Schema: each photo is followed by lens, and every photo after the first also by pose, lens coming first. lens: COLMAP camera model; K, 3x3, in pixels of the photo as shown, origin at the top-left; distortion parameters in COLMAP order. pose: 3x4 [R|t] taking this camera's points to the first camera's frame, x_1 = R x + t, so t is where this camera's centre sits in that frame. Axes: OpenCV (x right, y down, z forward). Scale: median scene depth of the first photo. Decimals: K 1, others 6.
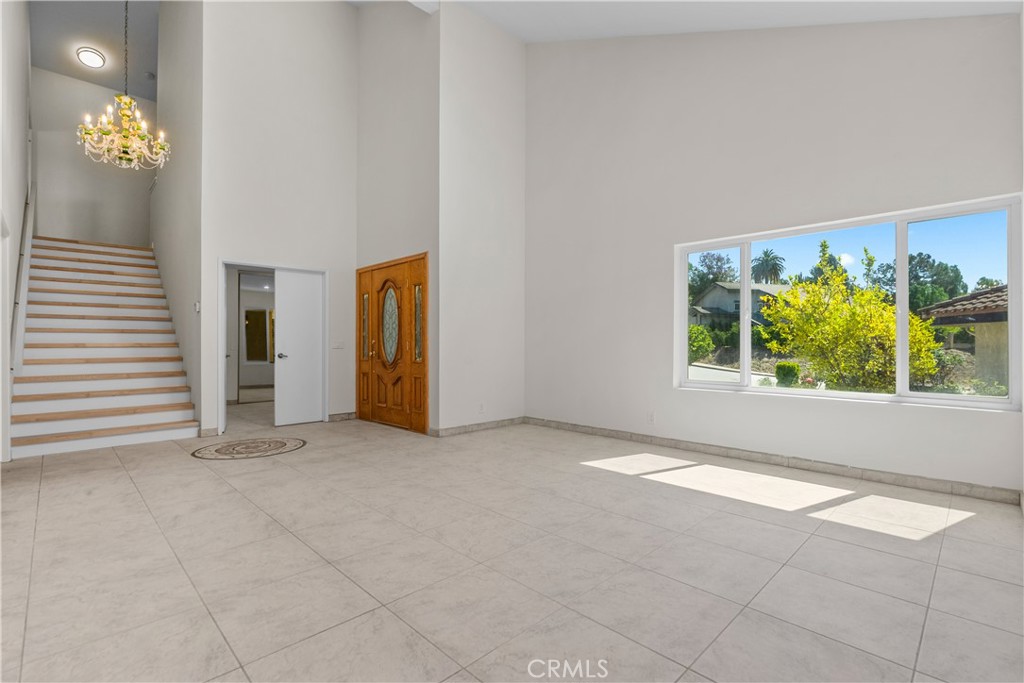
lens RADIAL K [[469.5, 0, 512.0], [0, 469.5, 341.5], [0, 0, 1]] dist [0.000041, 0.000087]
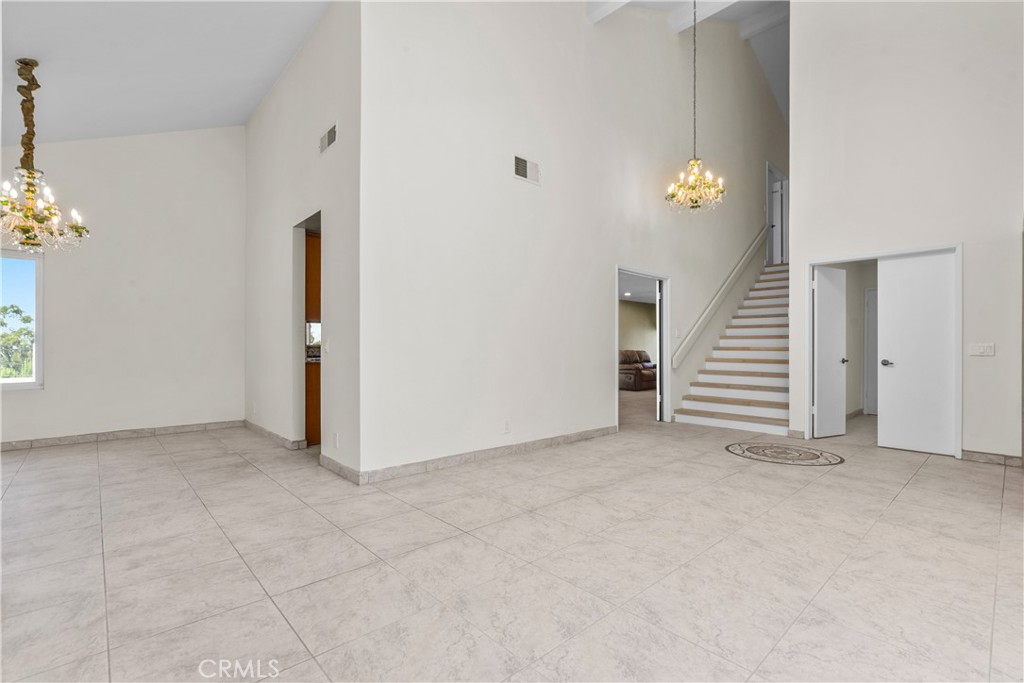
lens RADIAL K [[463.7, 0, 505.5], [0, 463.7, 344.6], [0, 0, 1]] dist [-0.000334, 0.001076]
pose [[-0.033879, -0.003879, -0.999418, 0.566209], [-0.000552, 0.999992, -0.003862, 0.003843], [0.999426, 0.000421, -0.033881, 0.595862]]
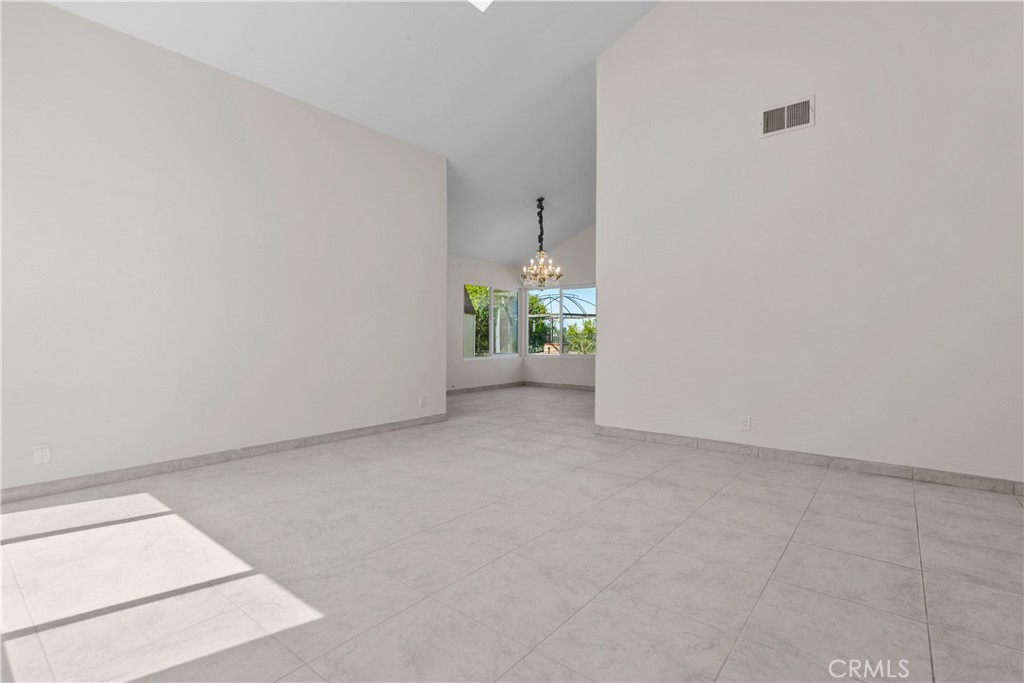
lens RADIAL K [[480.4, 0, 522.9], [0, 480.4, 358.3], [0, 0, 1]] dist [0.002714, 0.000741]
pose [[-0.989842, 0.007583, -0.141970, 0.032687], [0.001092, 0.998953, 0.045740, 0.006006], [0.142169, 0.045120, -0.988814, 1.607736]]
